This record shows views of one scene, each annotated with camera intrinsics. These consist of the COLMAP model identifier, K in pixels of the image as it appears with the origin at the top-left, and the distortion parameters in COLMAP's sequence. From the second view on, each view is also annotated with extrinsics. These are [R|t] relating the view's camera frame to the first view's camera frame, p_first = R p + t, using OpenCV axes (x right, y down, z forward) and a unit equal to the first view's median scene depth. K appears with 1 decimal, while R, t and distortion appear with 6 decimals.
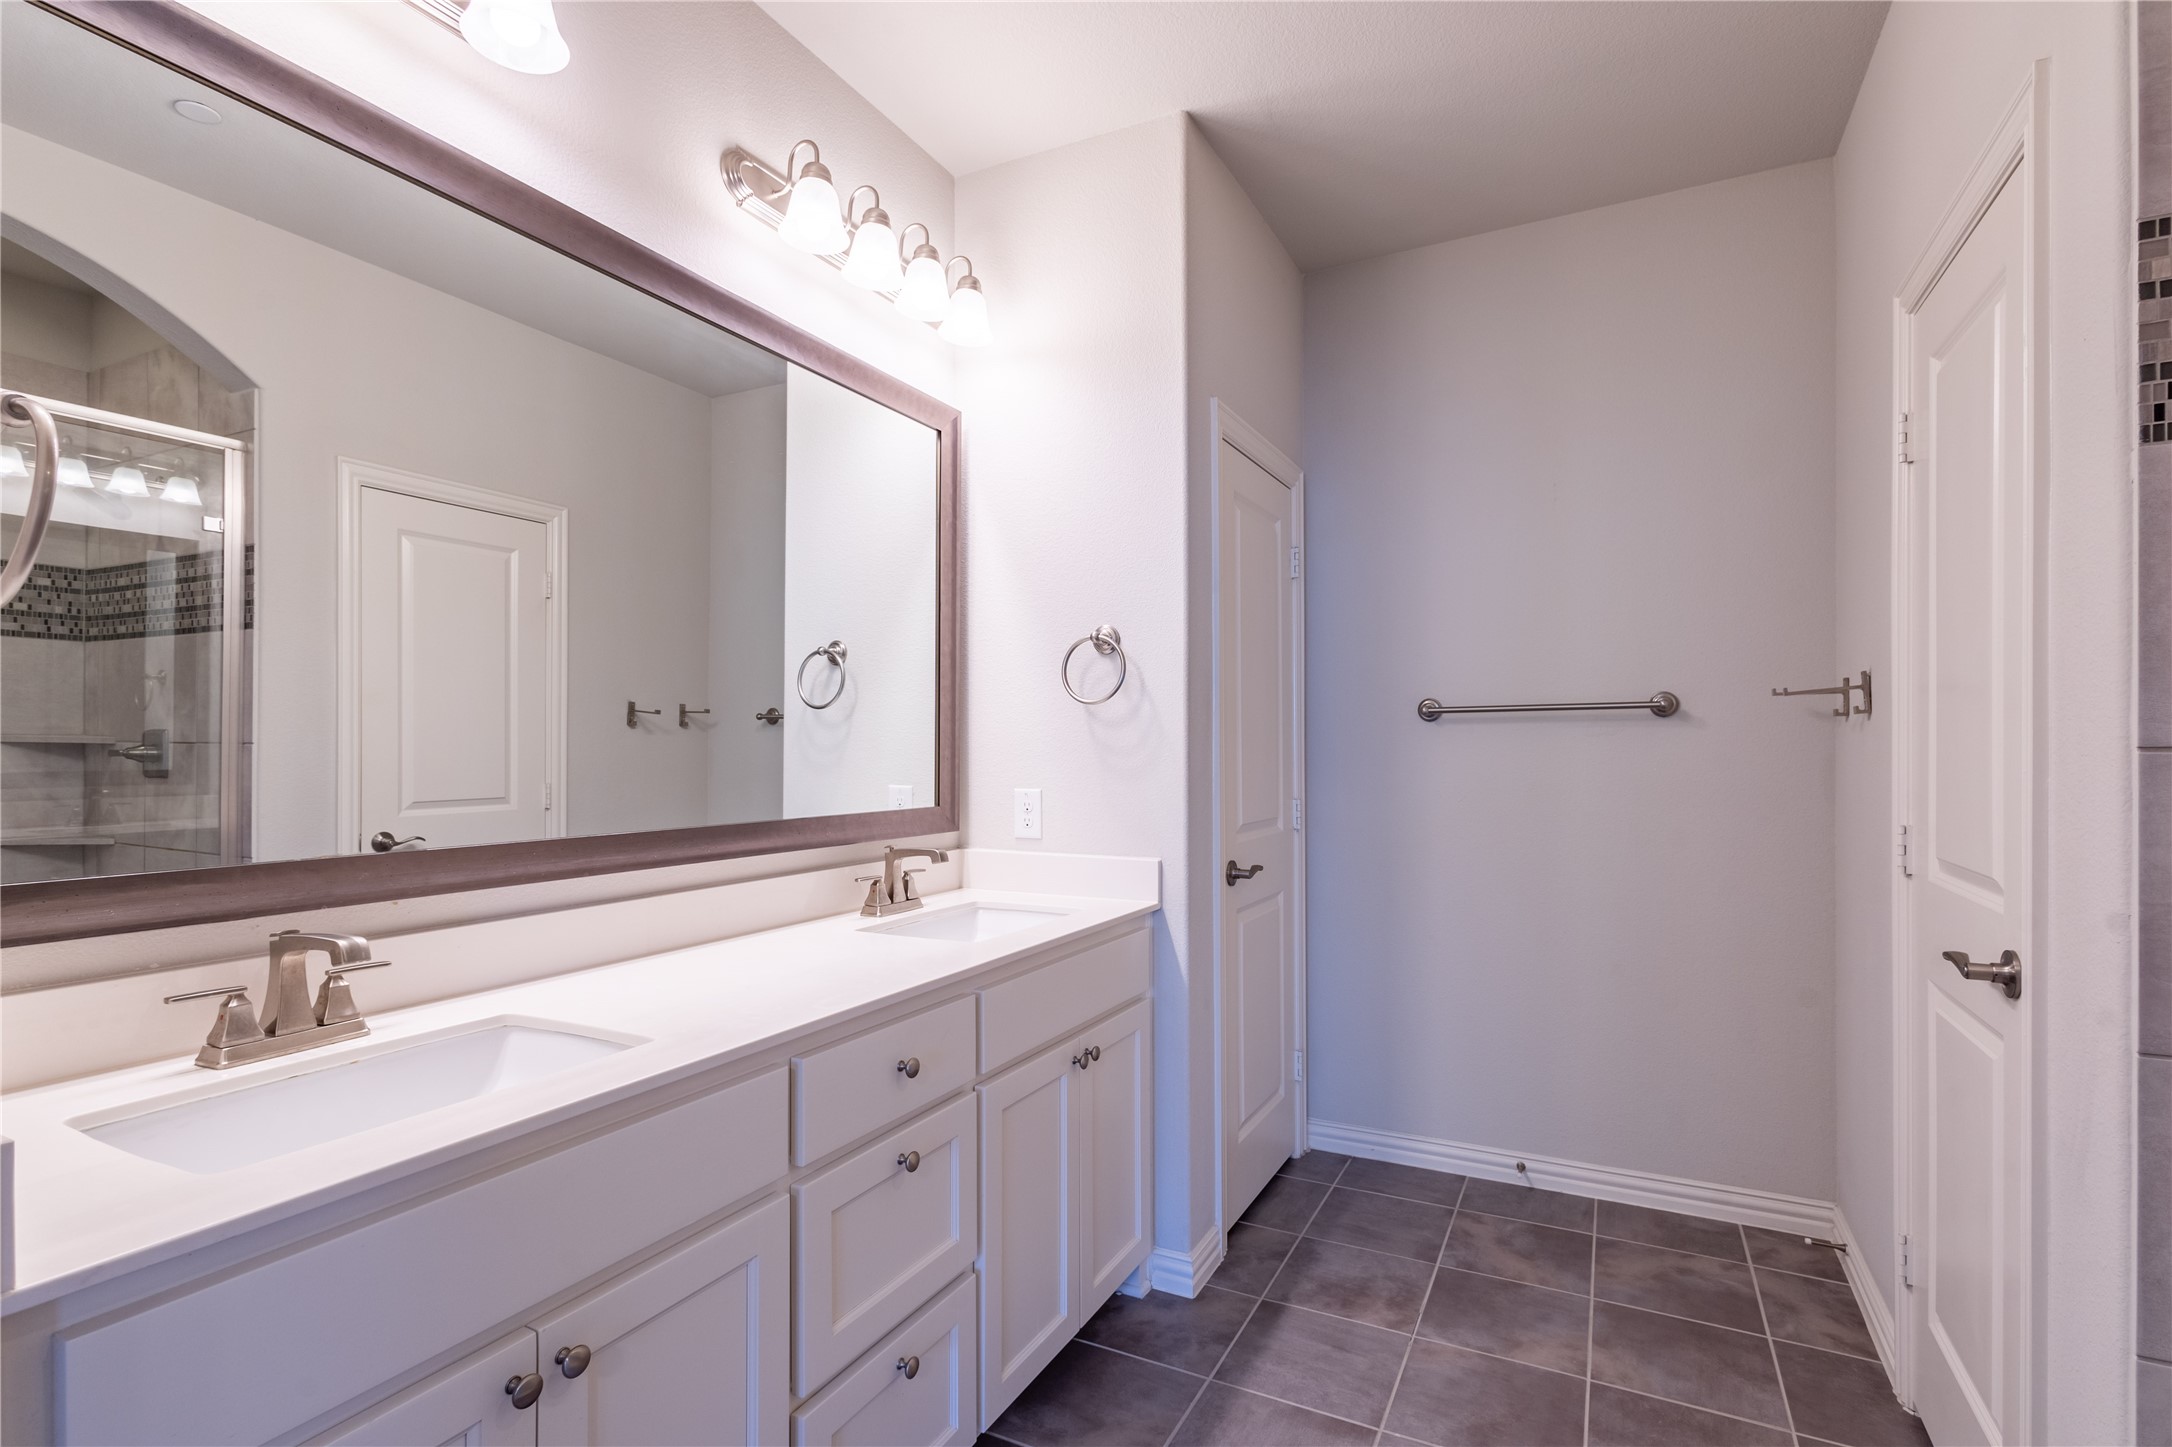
lens RADIAL K [[1010.0, 0, 1091.0], [0, 1010.0, 752.7], [0, 0, 1]] dist [0.015672, -0.005065]
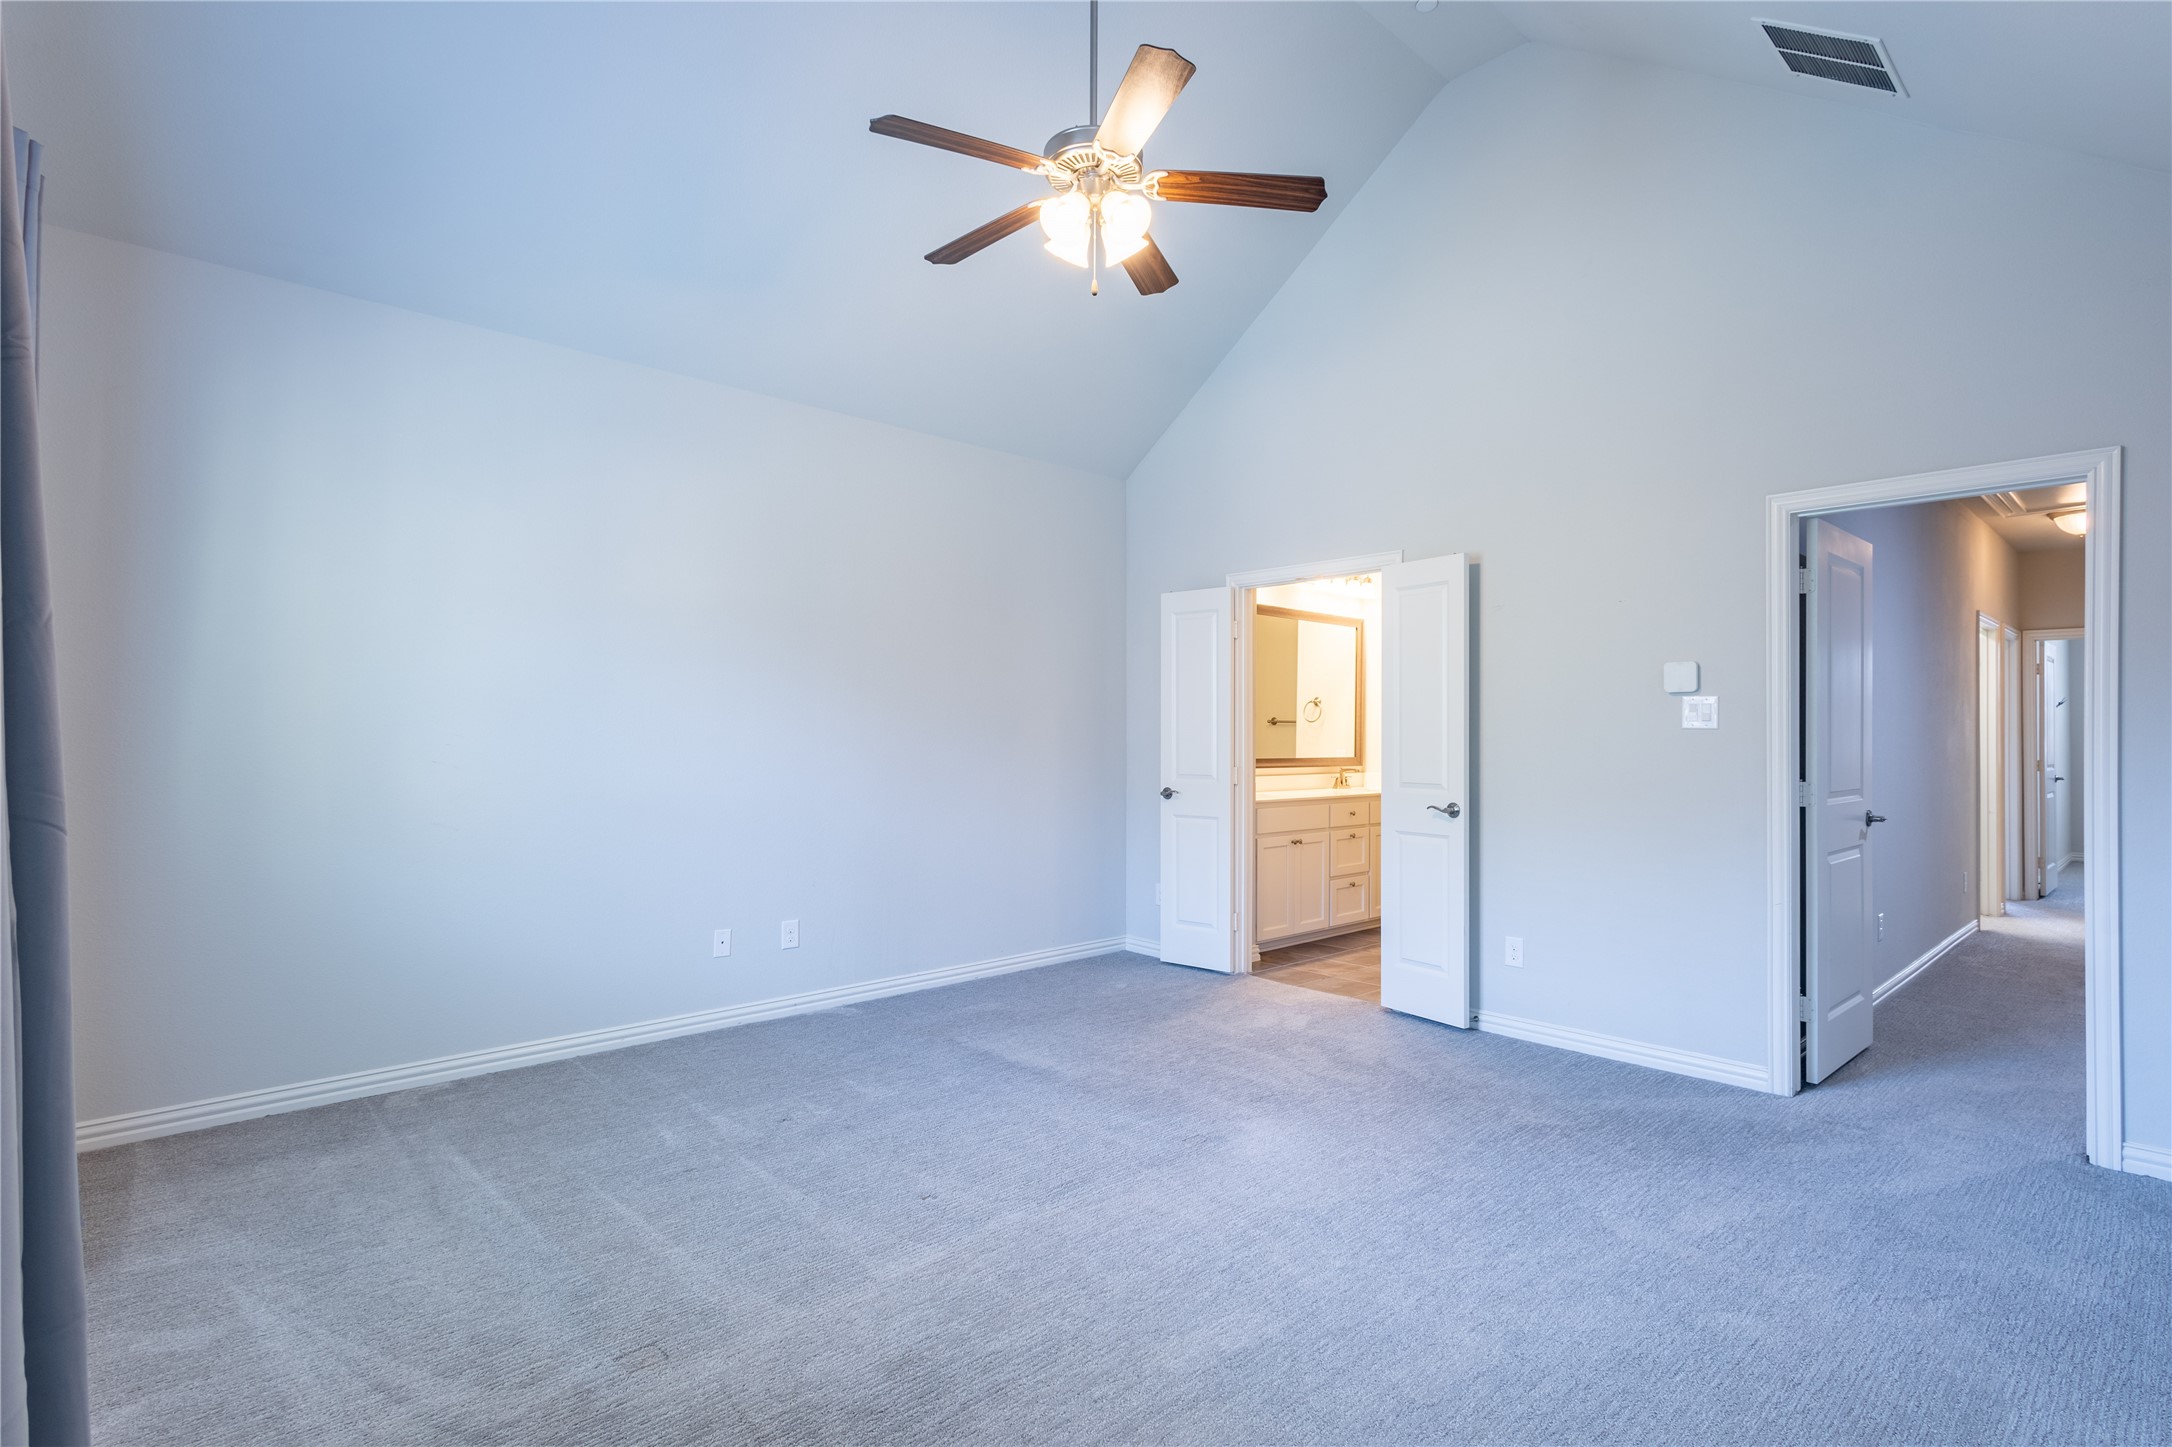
lens RADIAL K [[1010.0, 0, 1119.3], [0, 1010.0, 735.1], [0, 0, 1]] dist [0.015672, -0.005065]
pose [[0.939130, 0.004361, -0.343536, 0.227177], [-0.005844, 0.999978, -0.003279, 0.002110], [0.343514, 0.005087, 0.939134, -2.130644]]
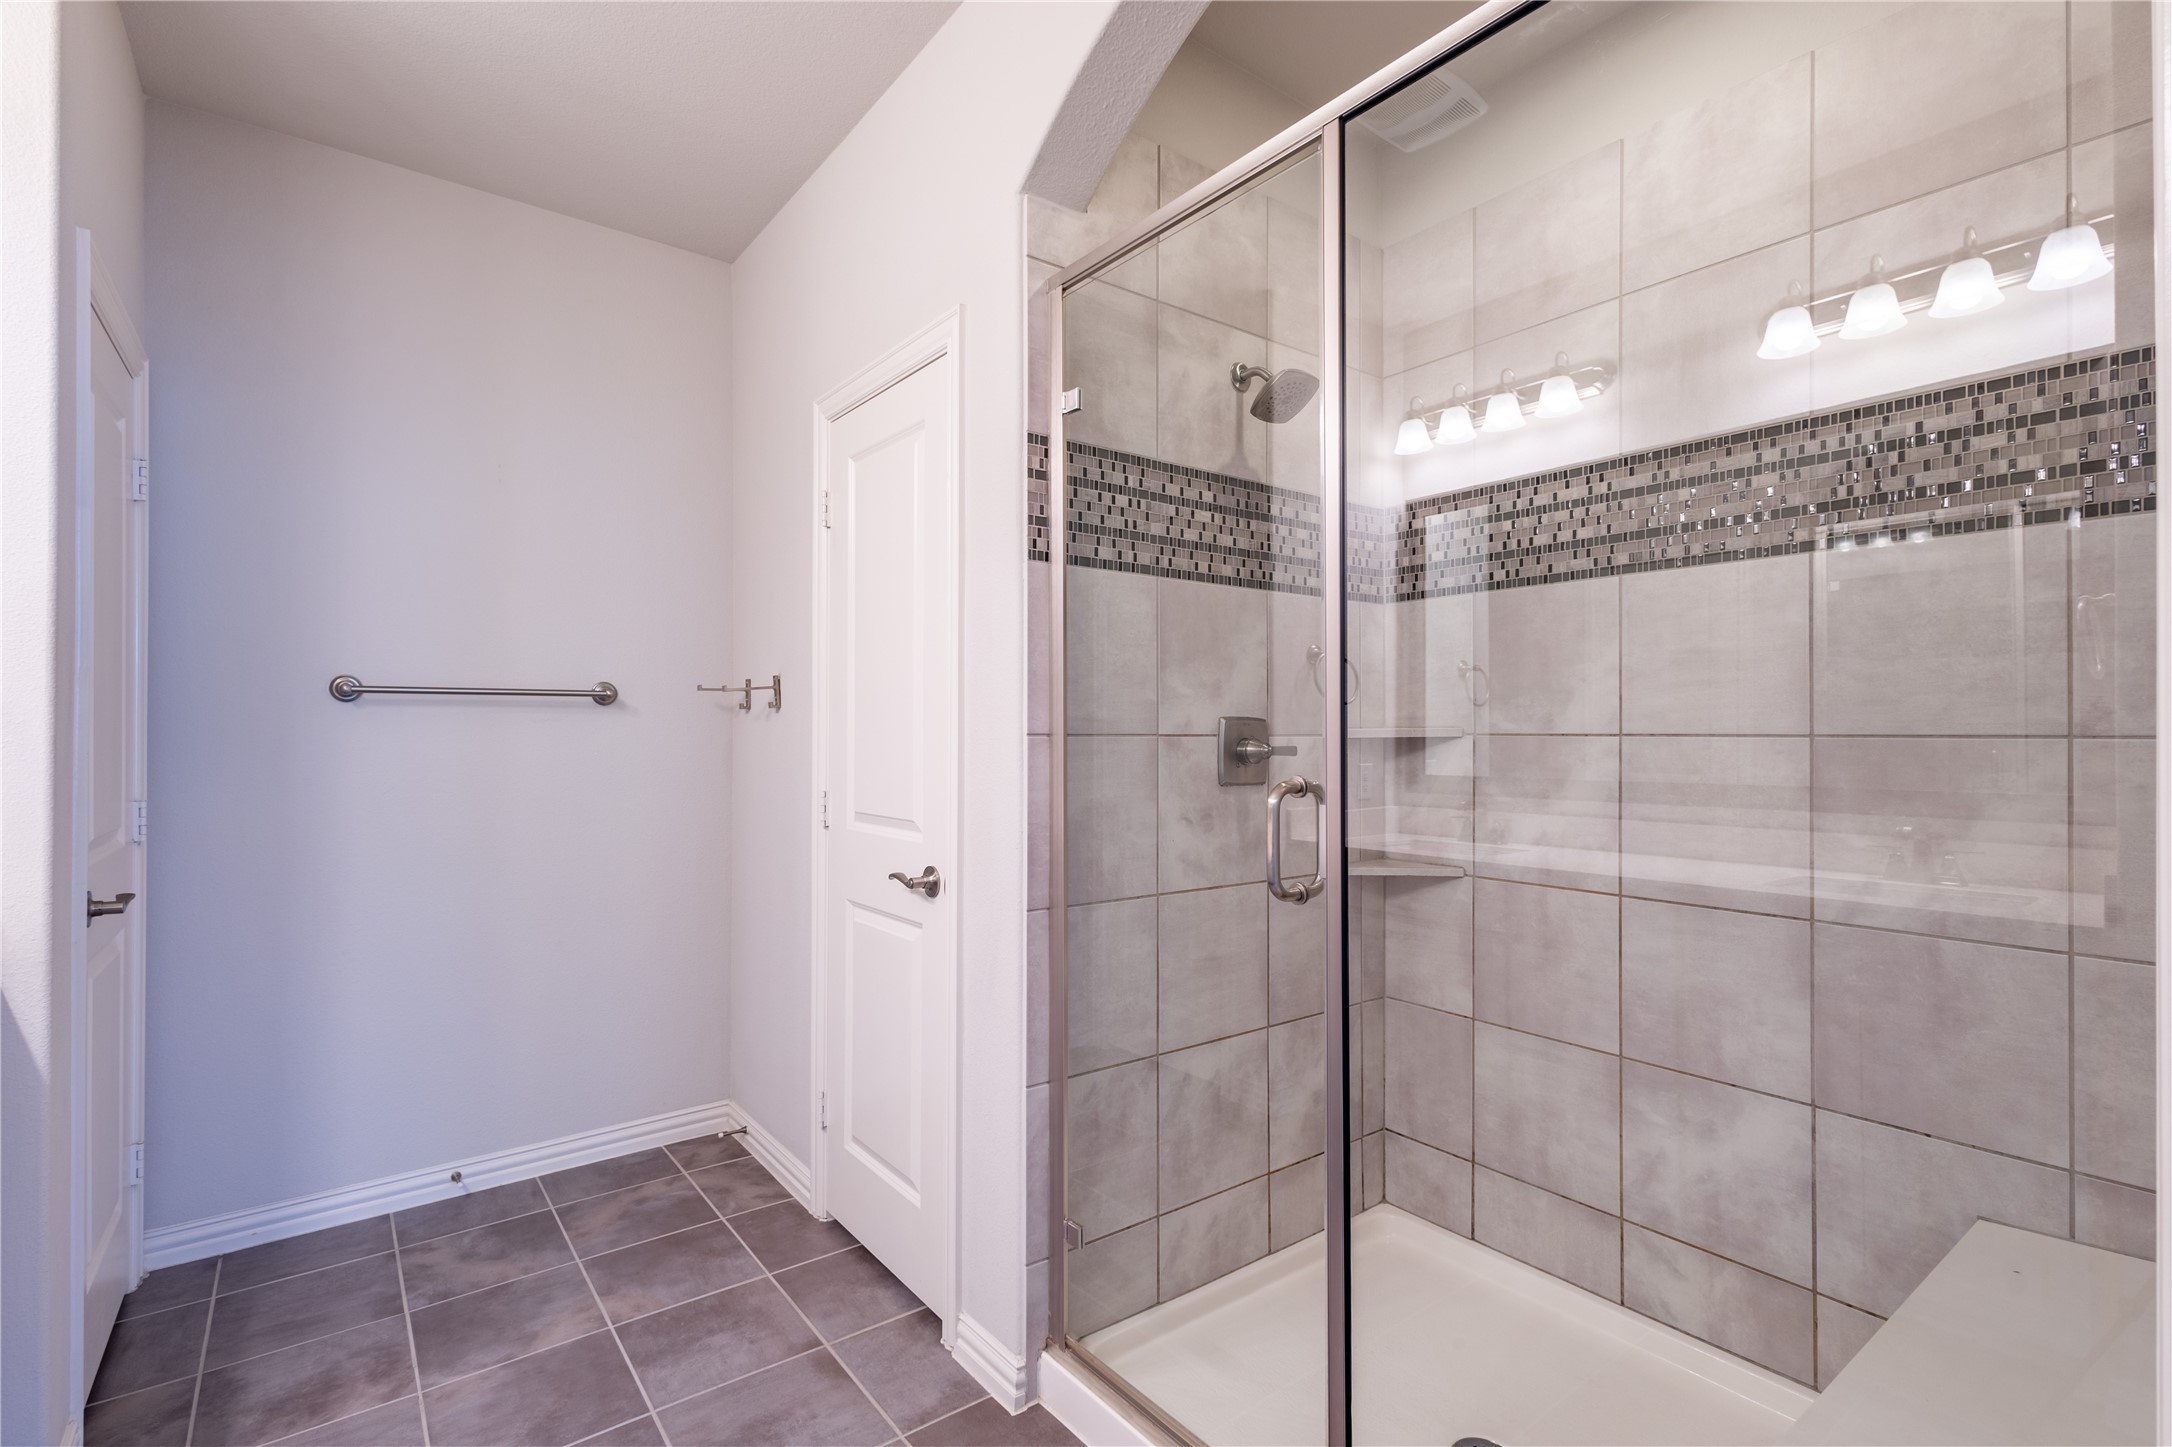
lens RADIAL K [[1010.0, 0, 1075.4], [0, 1010.0, 727.2], [0, 0, 1]] dist [0.015672, -0.005065]
pose [[0.433575, 0.010546, 0.901056, -0.228410], [0.000132, 0.999931, -0.011767, 0.001409], [-0.901118, 0.005221, 0.433543, 0.084811]]
